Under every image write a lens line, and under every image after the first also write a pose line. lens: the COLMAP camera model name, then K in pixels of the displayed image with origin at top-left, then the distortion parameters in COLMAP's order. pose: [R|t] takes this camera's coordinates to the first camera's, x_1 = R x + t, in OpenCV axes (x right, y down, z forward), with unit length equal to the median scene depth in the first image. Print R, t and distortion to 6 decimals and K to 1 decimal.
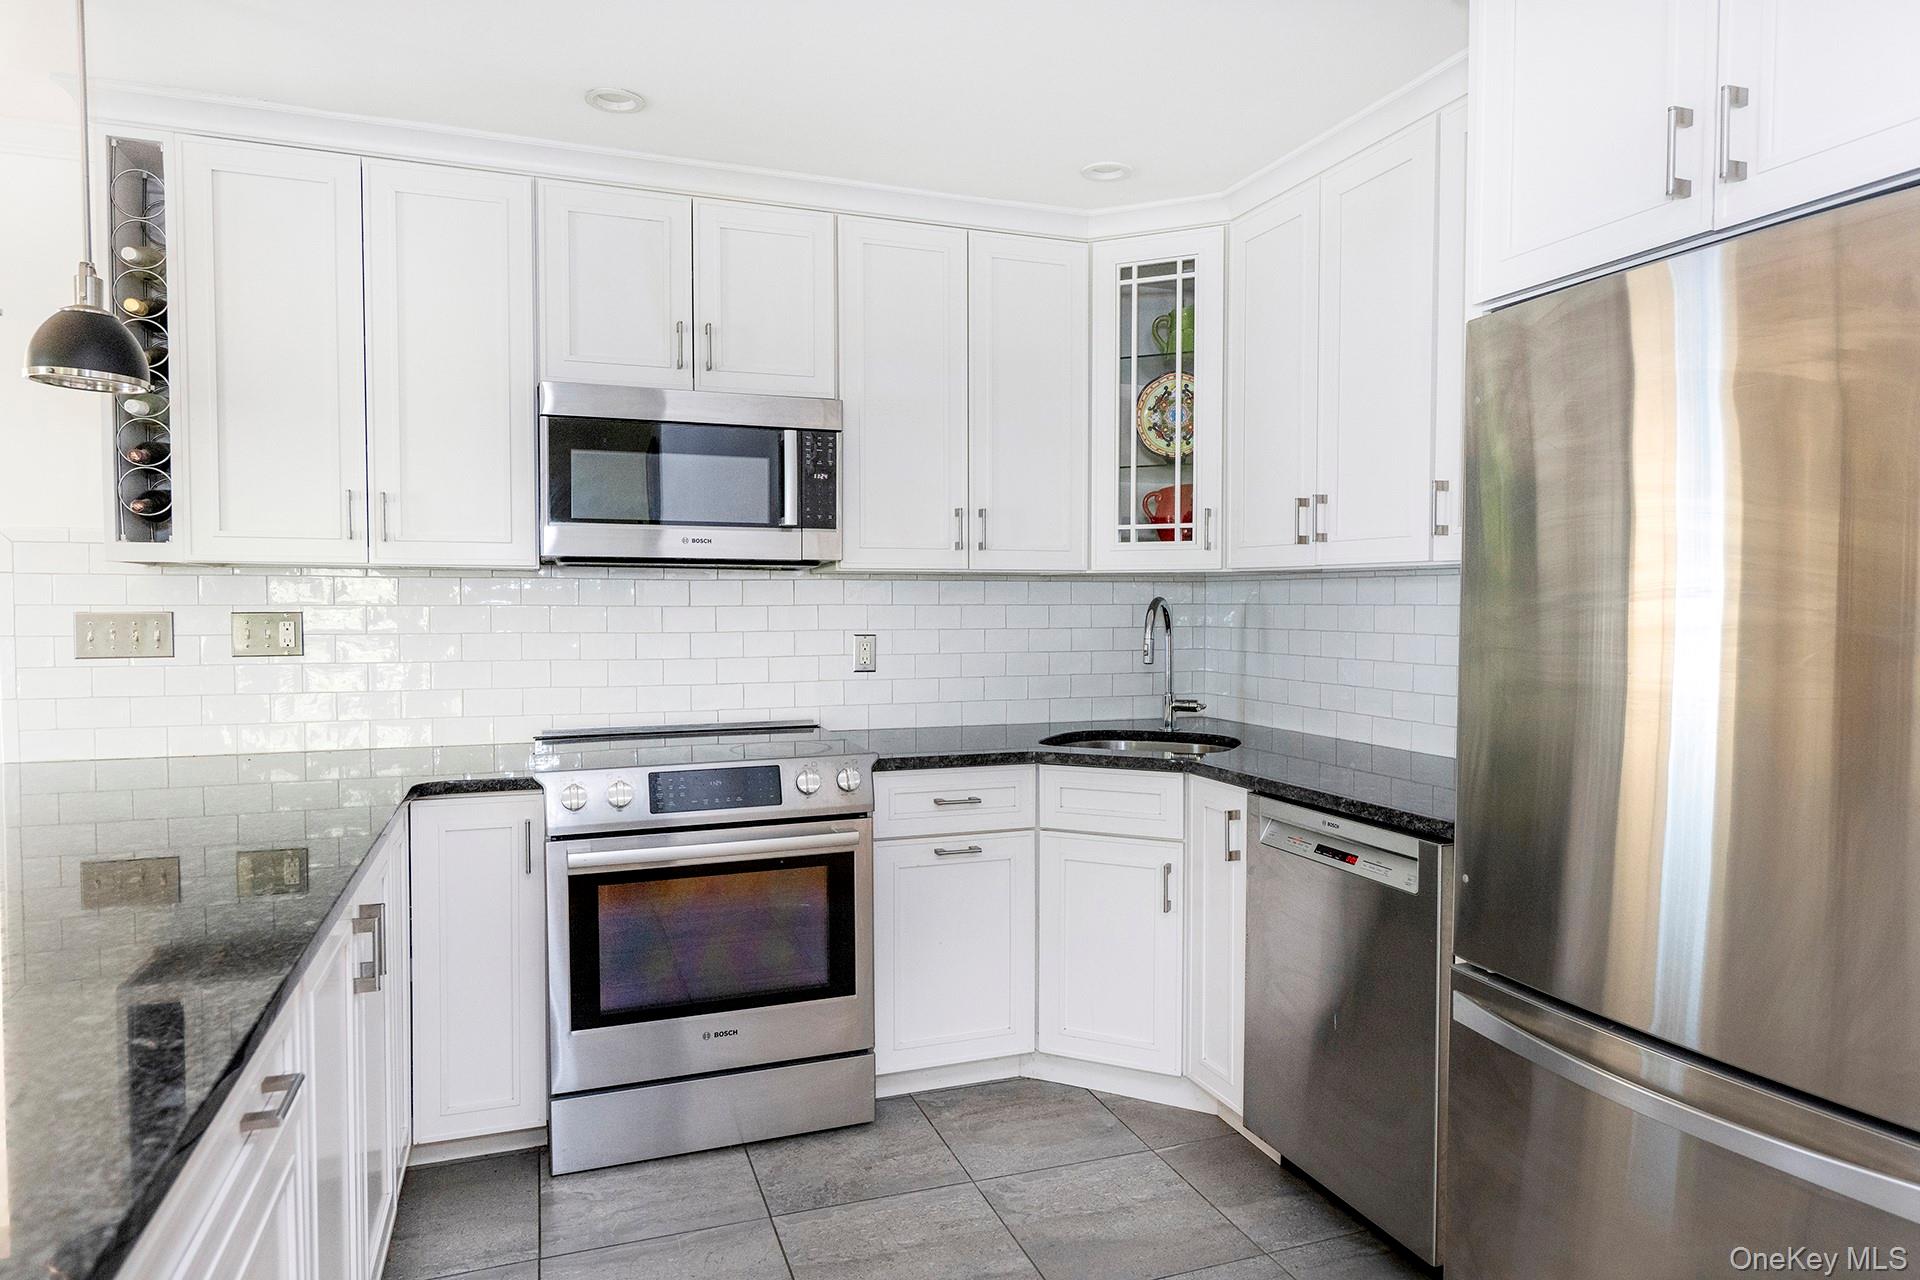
lens RADIAL K [[1170.0, 0, 960.5], [0, 1170.0, 635.4], [0, 0, 1]] dist [-0.001776, -0.000222]
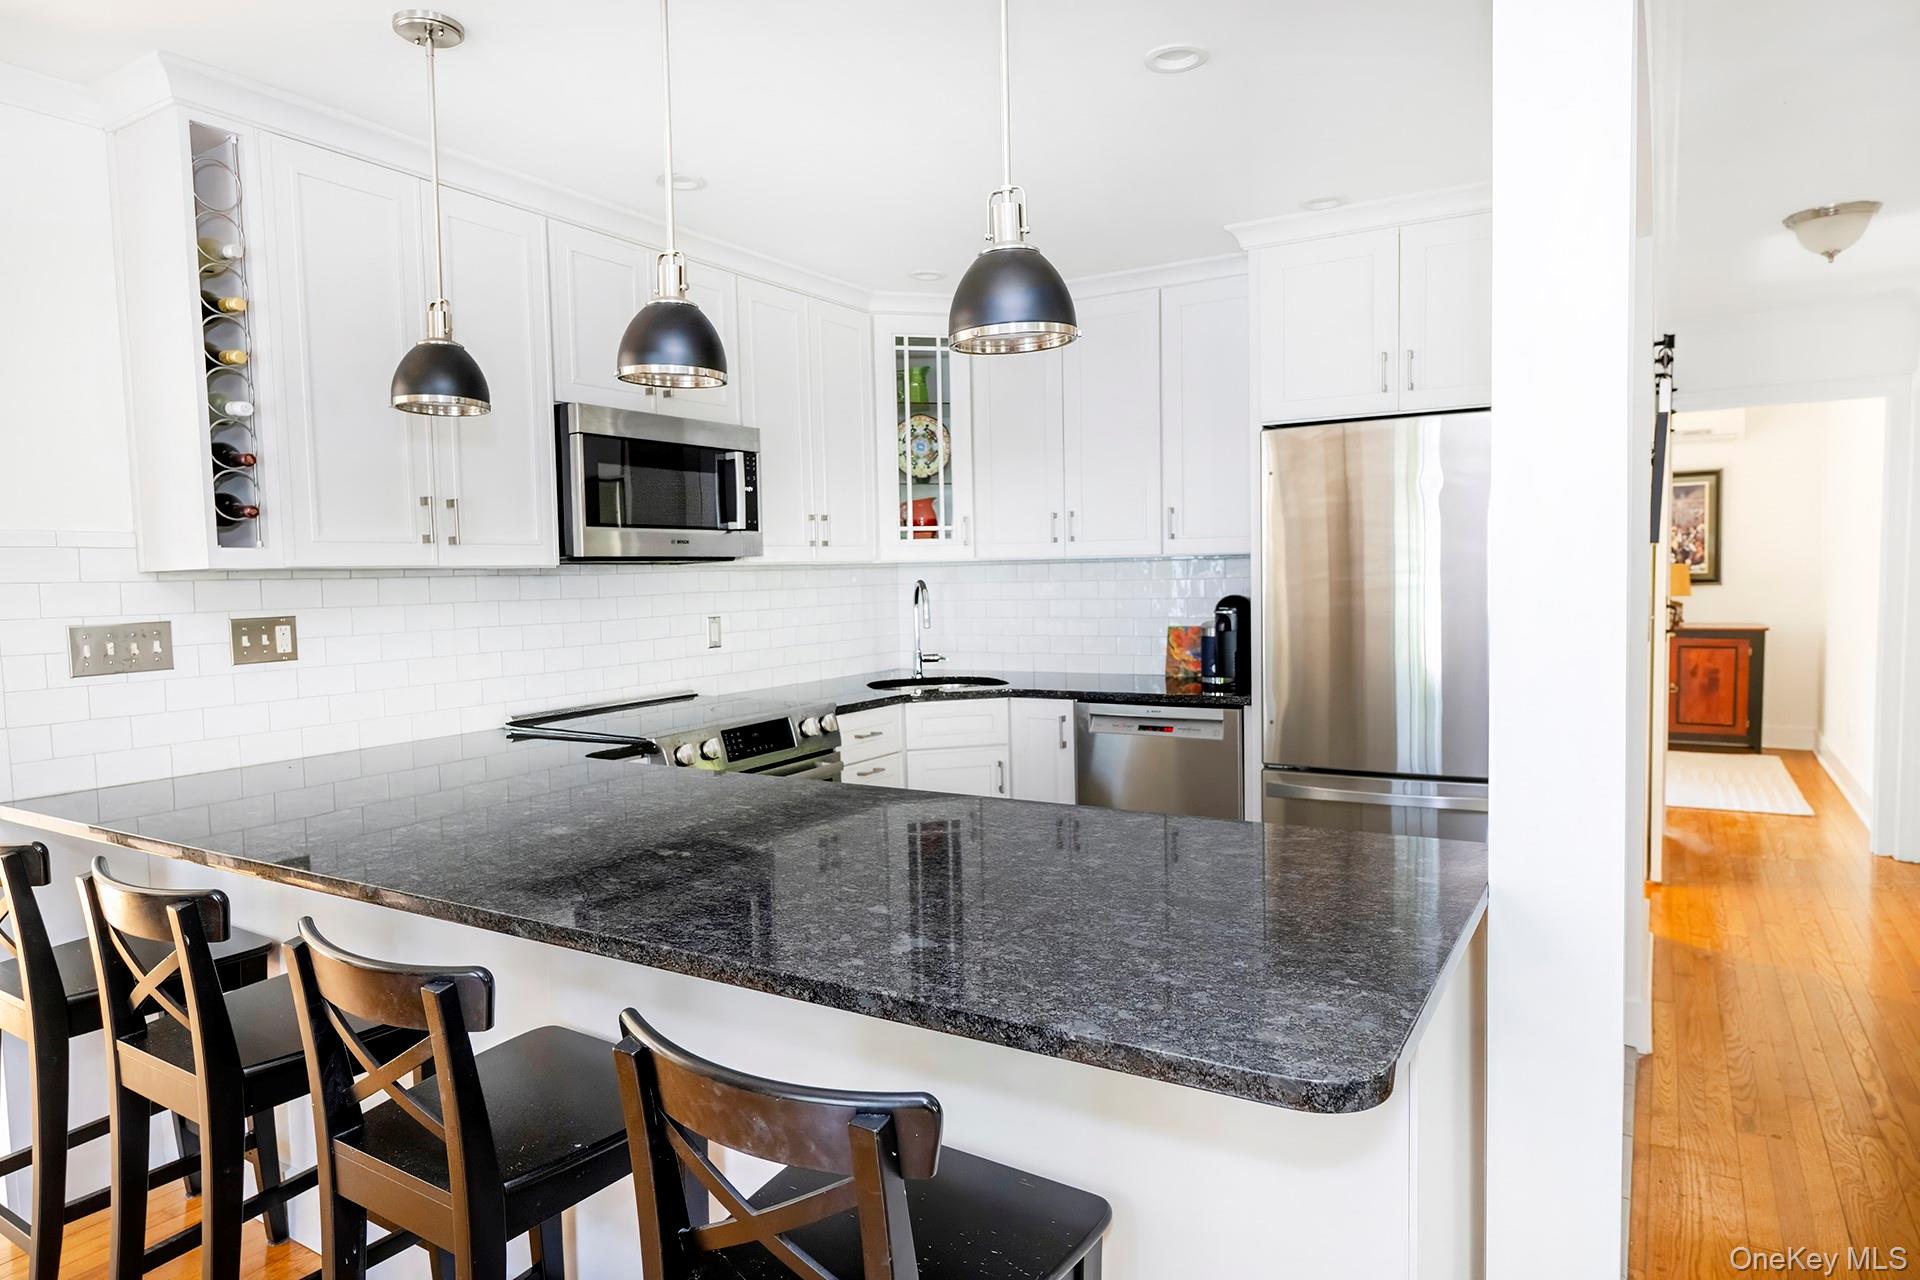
lens RADIAL K [[1170.0, 0, 946.3], [0, 1170.0, 639.4], [0, 0, 1]] dist [-0.001776, -0.000222]
pose [[0.786136, -0.056563, 0.615459, -0.687525], [0.044348, 0.998399, 0.035110, -0.010150], [-0.616460, -0.000307, 0.787386, -0.102300]]
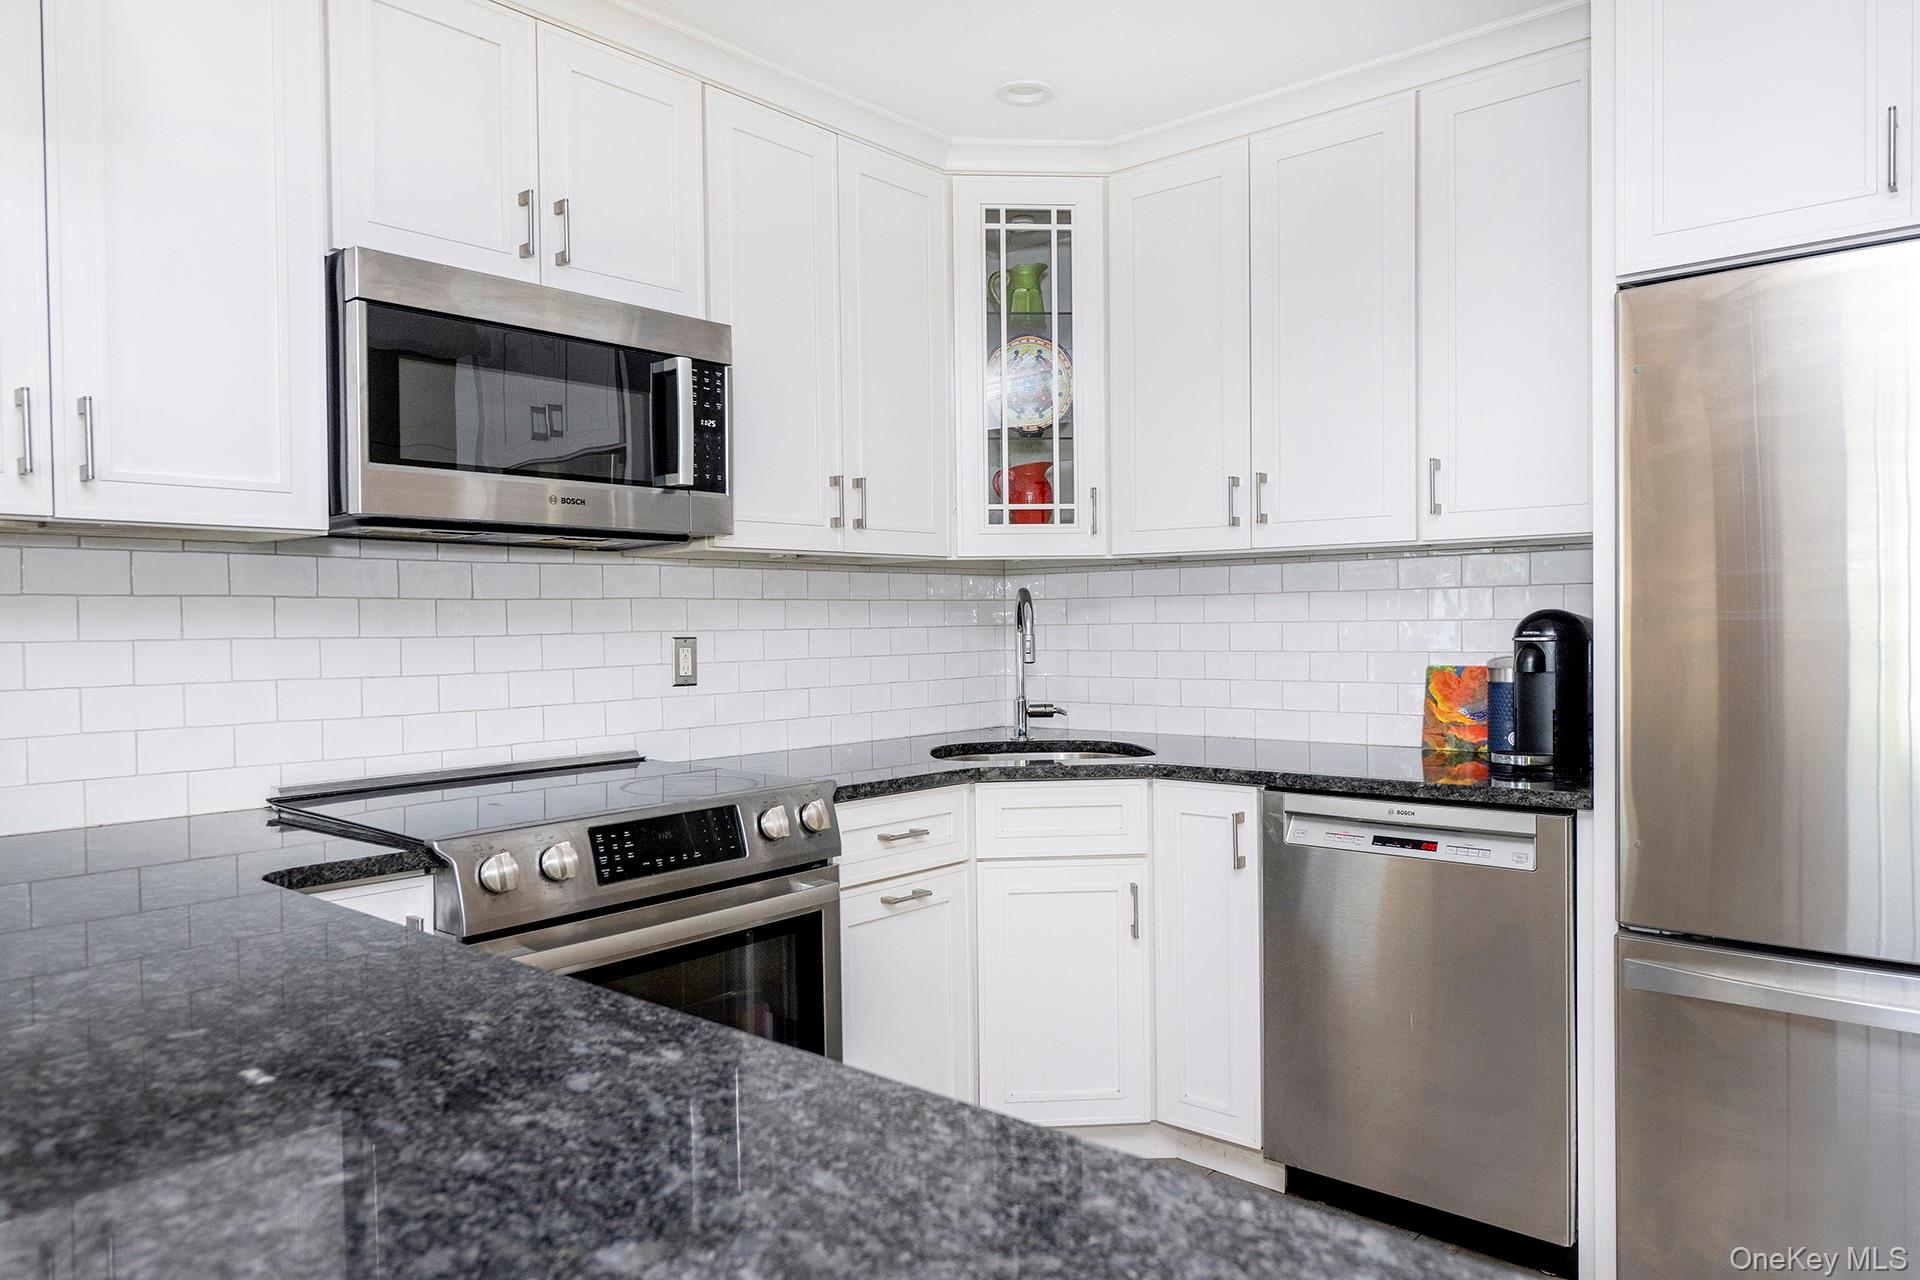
lens RADIAL K [[1289.8, 0, 950.0], [0, 1289.8, 637.2], [0, 0, 1]] dist [-0.004215, 0.008583]
pose [[0.876743, -0.017732, 0.480632, -0.363915], [0.028938, 0.999455, -0.015914, 0.019036], [-0.480087, 0.027861, 0.876778, 0.186603]]
